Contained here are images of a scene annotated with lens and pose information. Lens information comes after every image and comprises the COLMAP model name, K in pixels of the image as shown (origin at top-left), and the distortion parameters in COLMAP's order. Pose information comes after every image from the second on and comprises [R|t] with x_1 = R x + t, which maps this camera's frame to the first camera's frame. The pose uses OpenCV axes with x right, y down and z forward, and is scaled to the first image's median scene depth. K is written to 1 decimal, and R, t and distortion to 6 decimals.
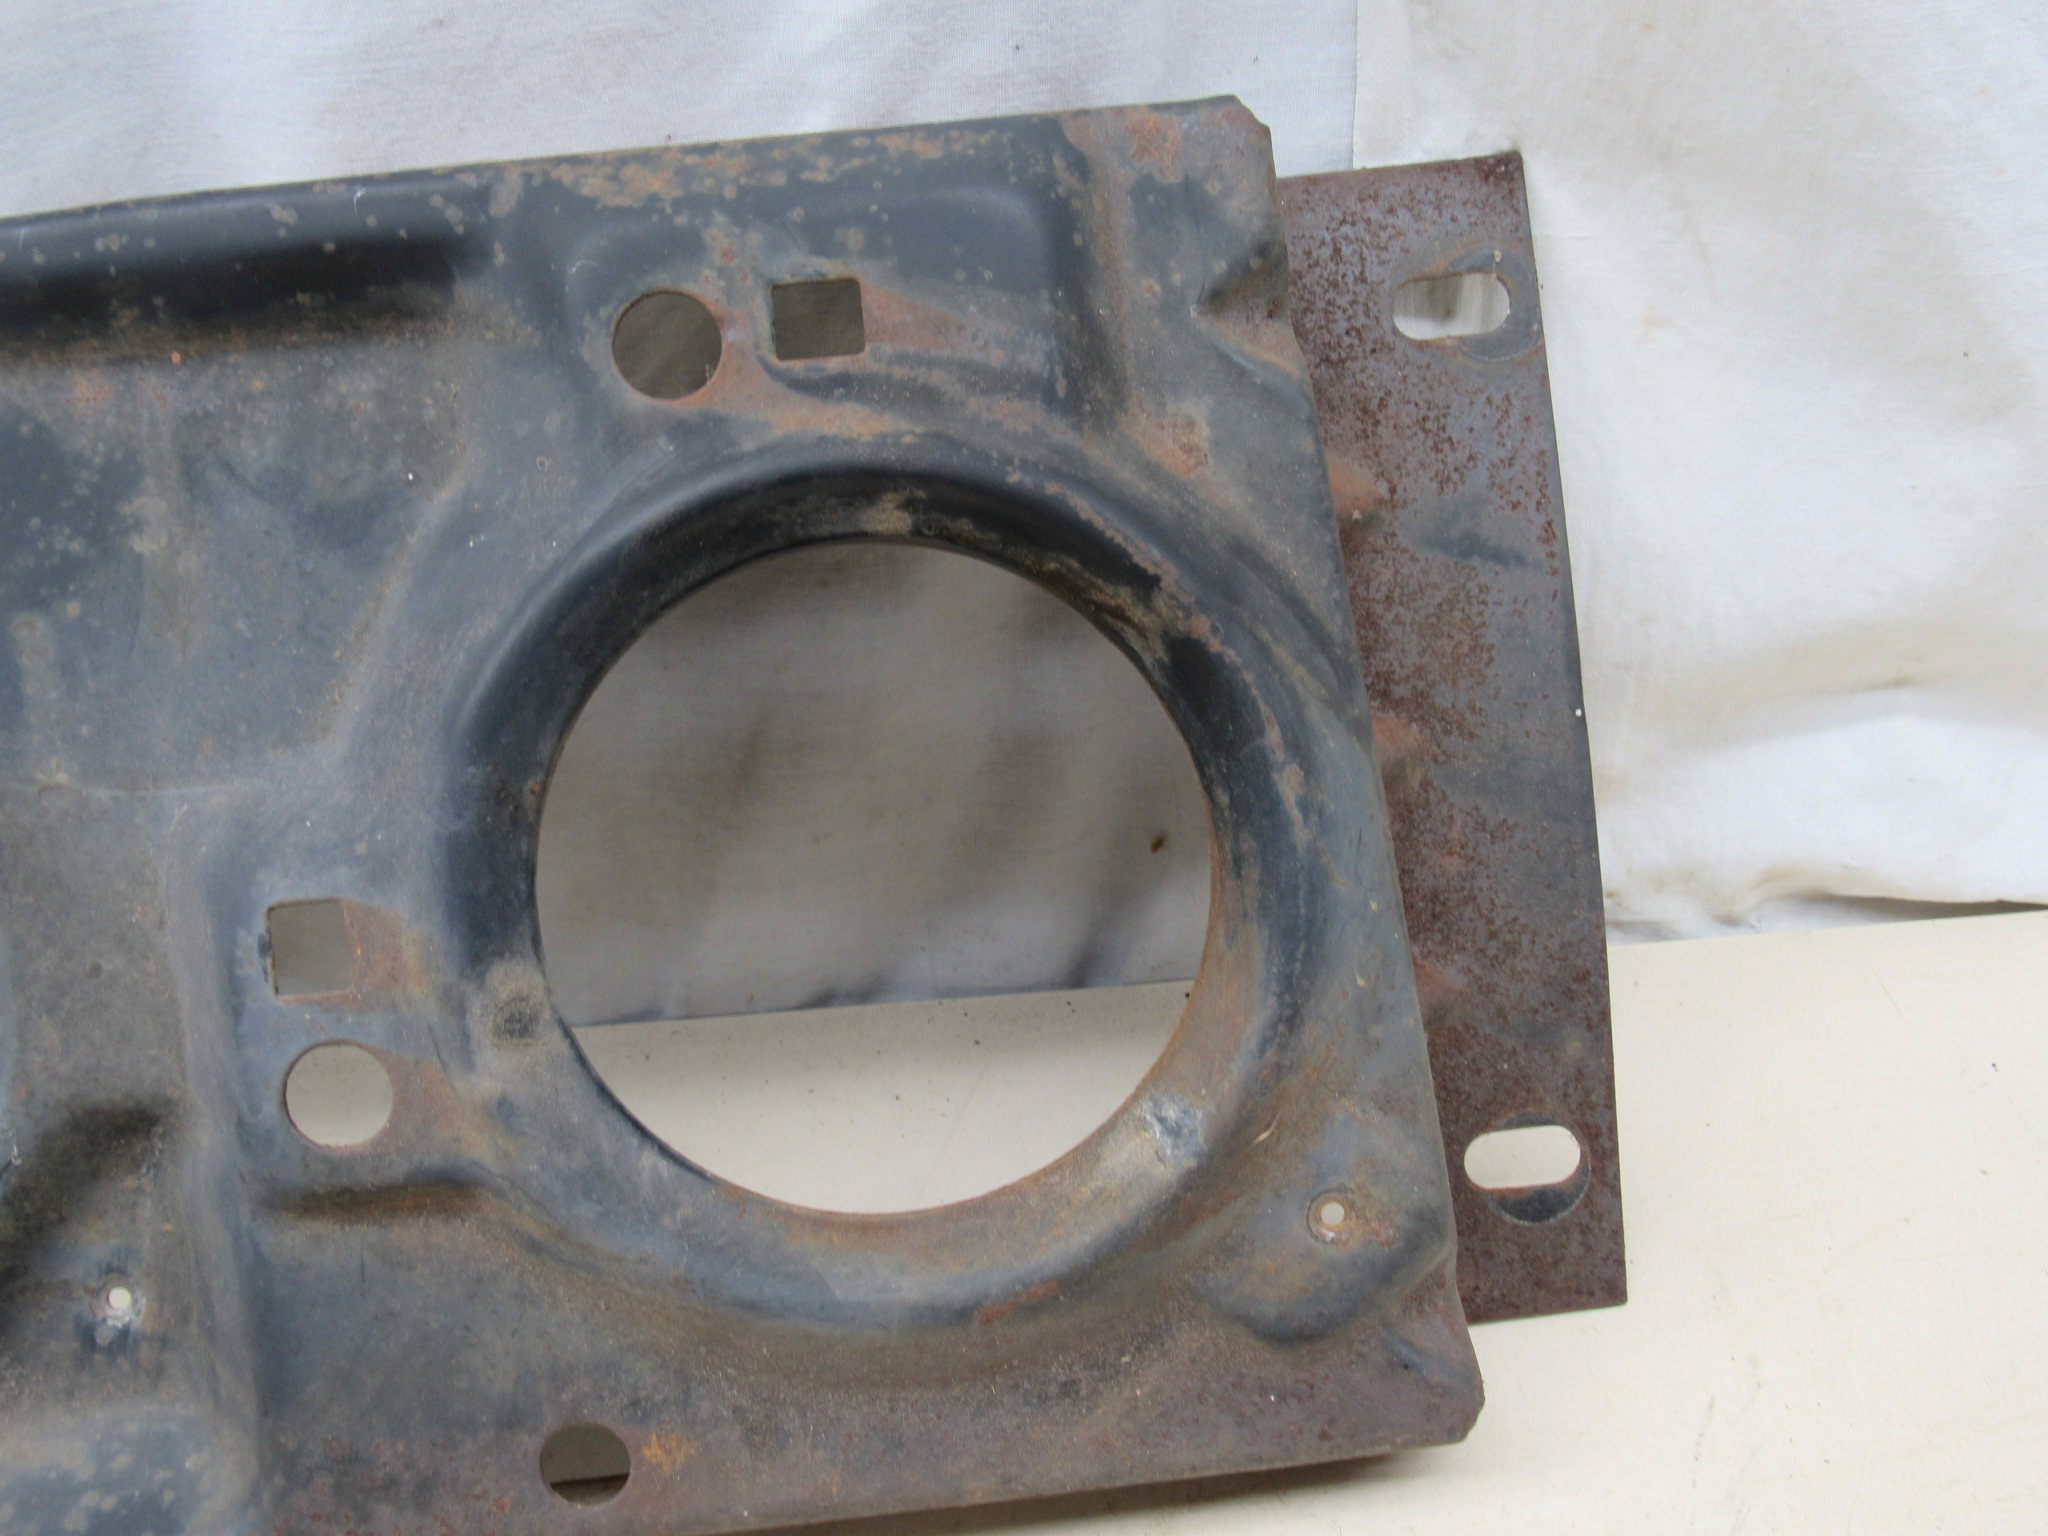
lens RADIAL K [[2133.6, 0, 1024.0], [0, 2133.6, 768.0], [0, 0, 1]] dist [-0.084142, 0.035787]
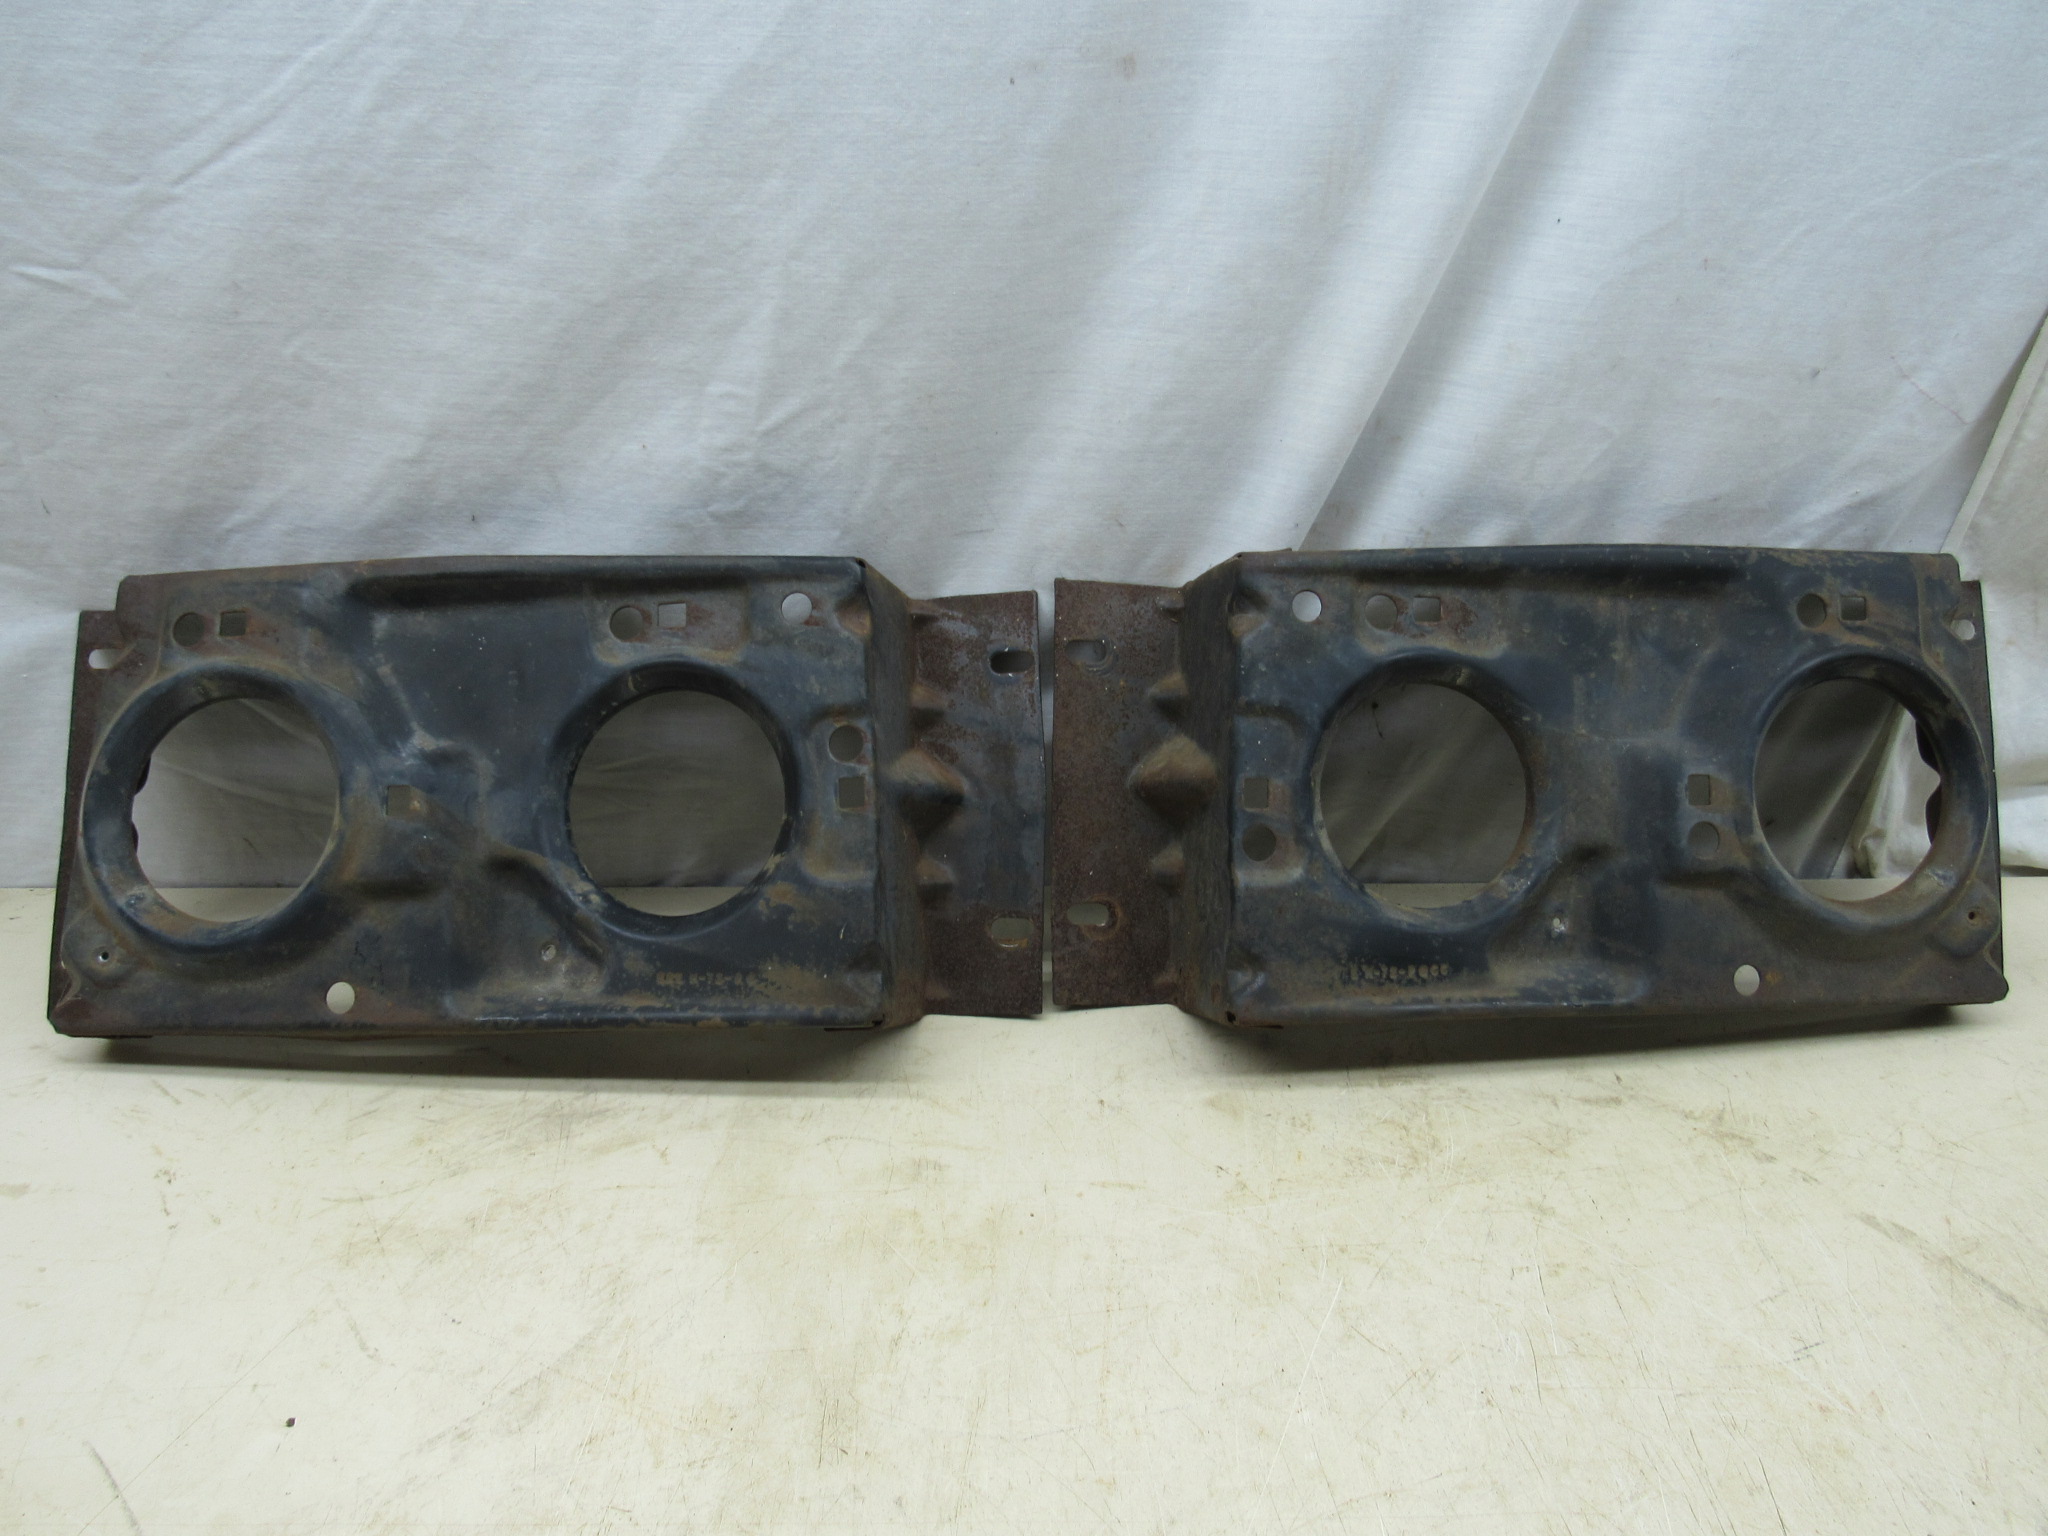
lens RADIAL K [[1409.9, 0, 1024.0], [0, 1409.9, 768.0], [0, 0, 1]] dist [-0.049230, 0.002930]
pose [[0.992216, 0.094394, 0.081223, -1.392207], [-0.083338, 0.987987, -0.130143, 0.375064], [-0.092532, 0.122361, 0.988163, -0.851930]]
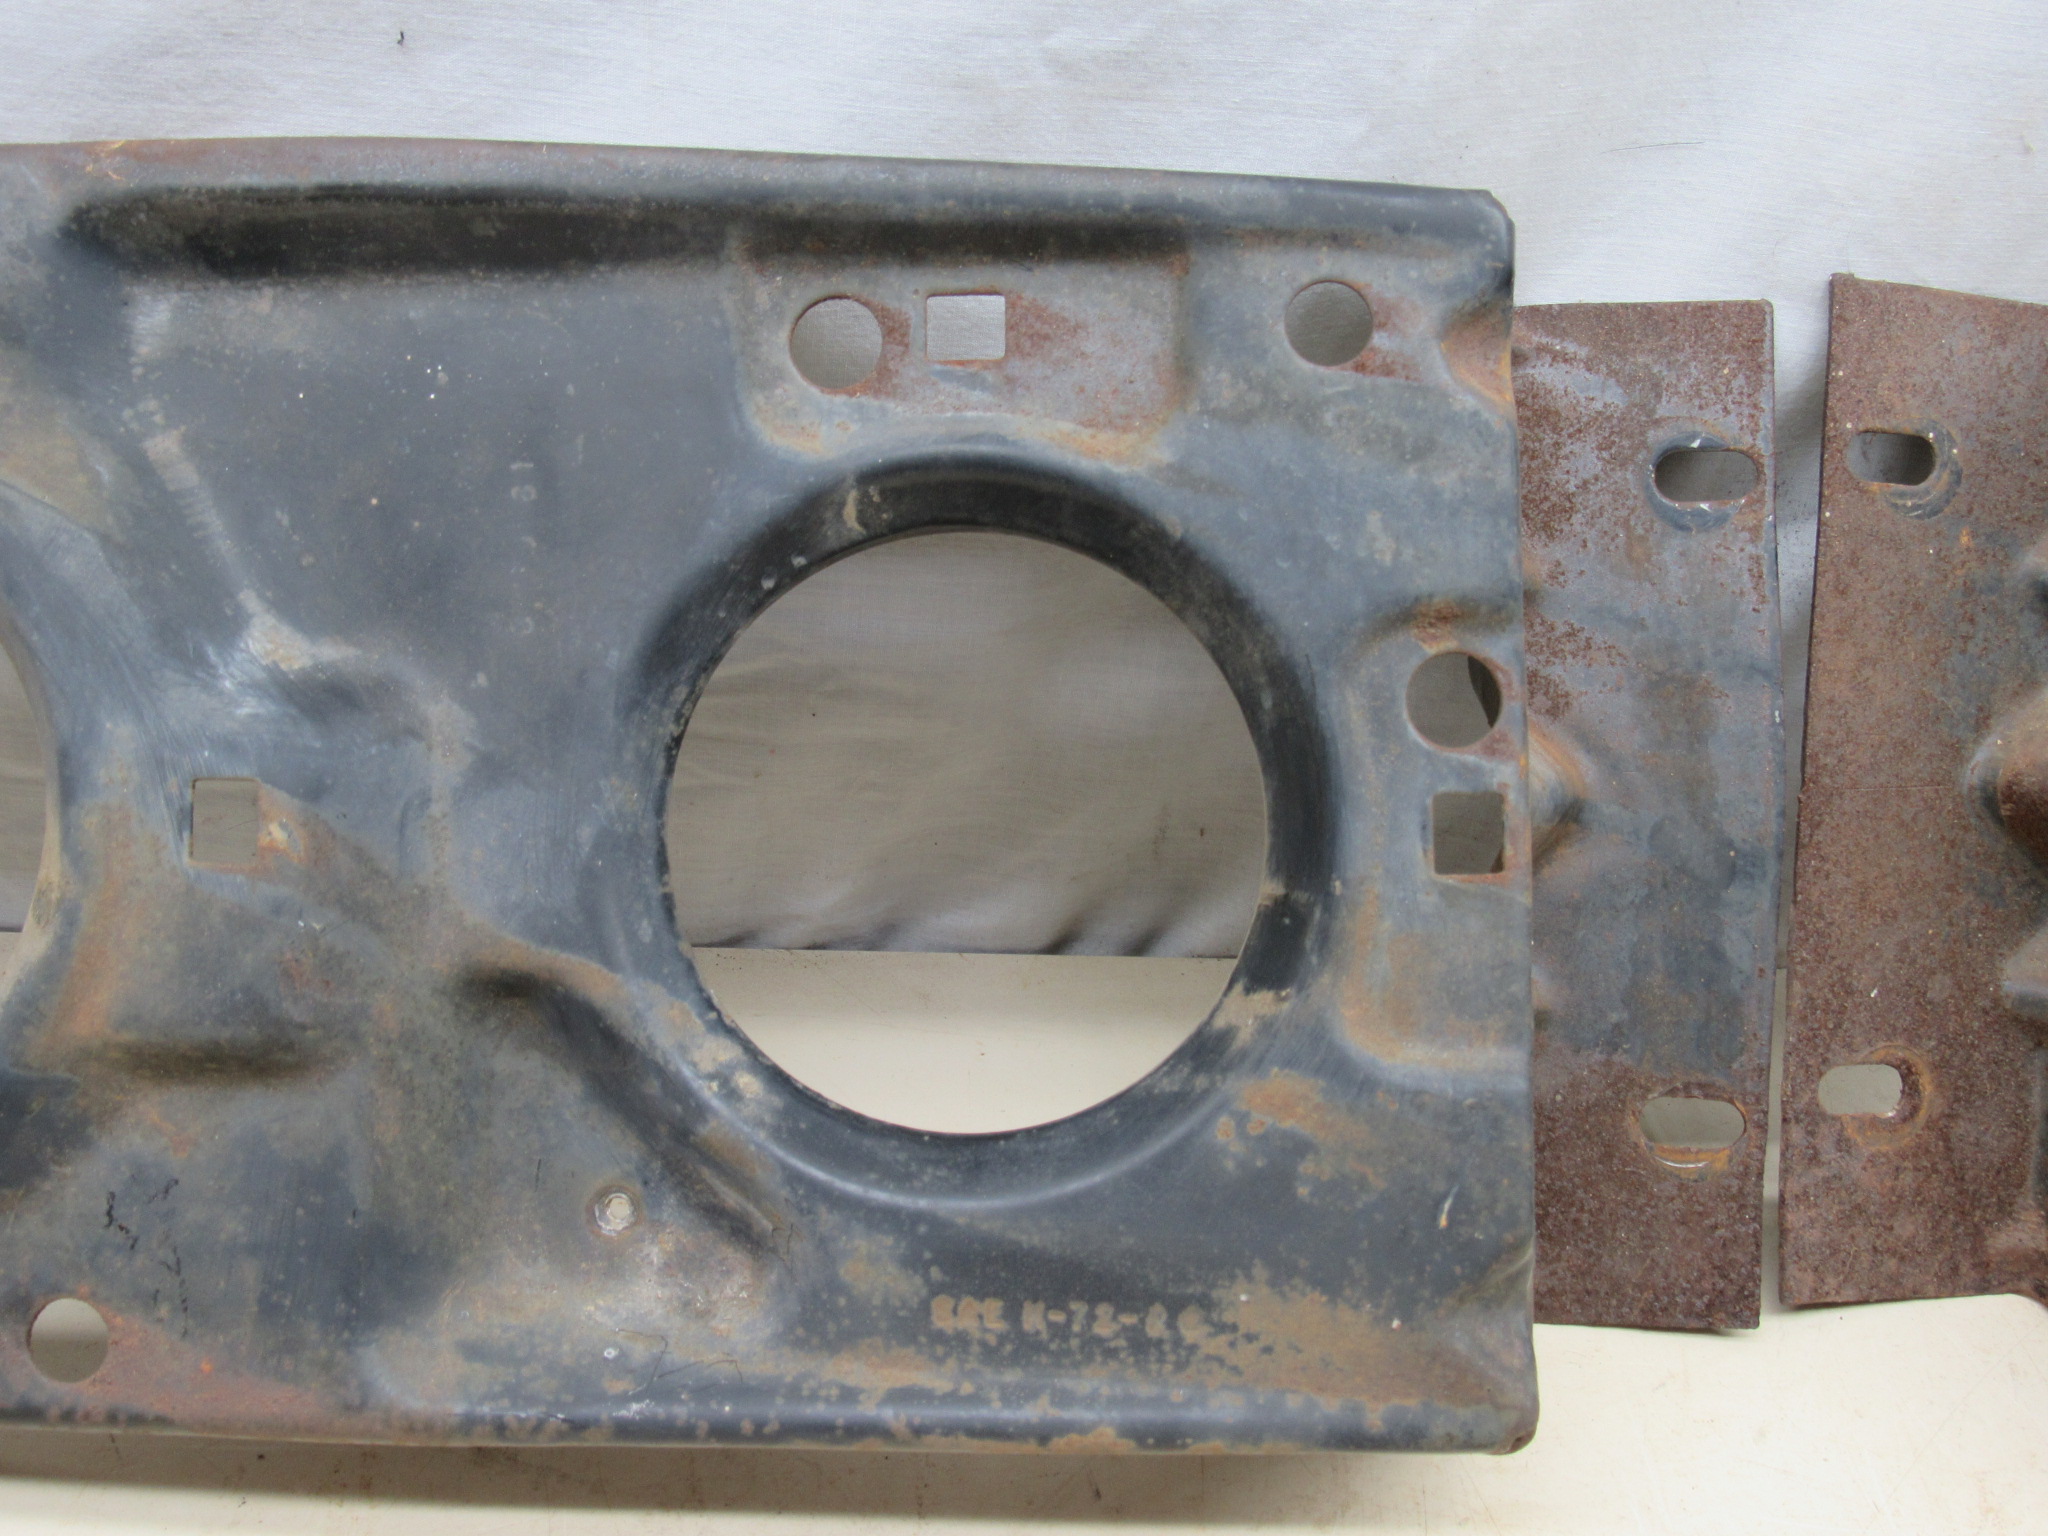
lens RADIAL K [[2133.6, 0, 1024.0], [0, 2133.6, 768.0], [0, 0, 1]] dist [-0.084142, 0.035787]
pose [[0.983329, 0.116774, 0.139387, -1.833207], [-0.113676, 0.993064, -0.030012, 0.206307], [-0.141925, 0.013666, 0.989783, 0.015169]]
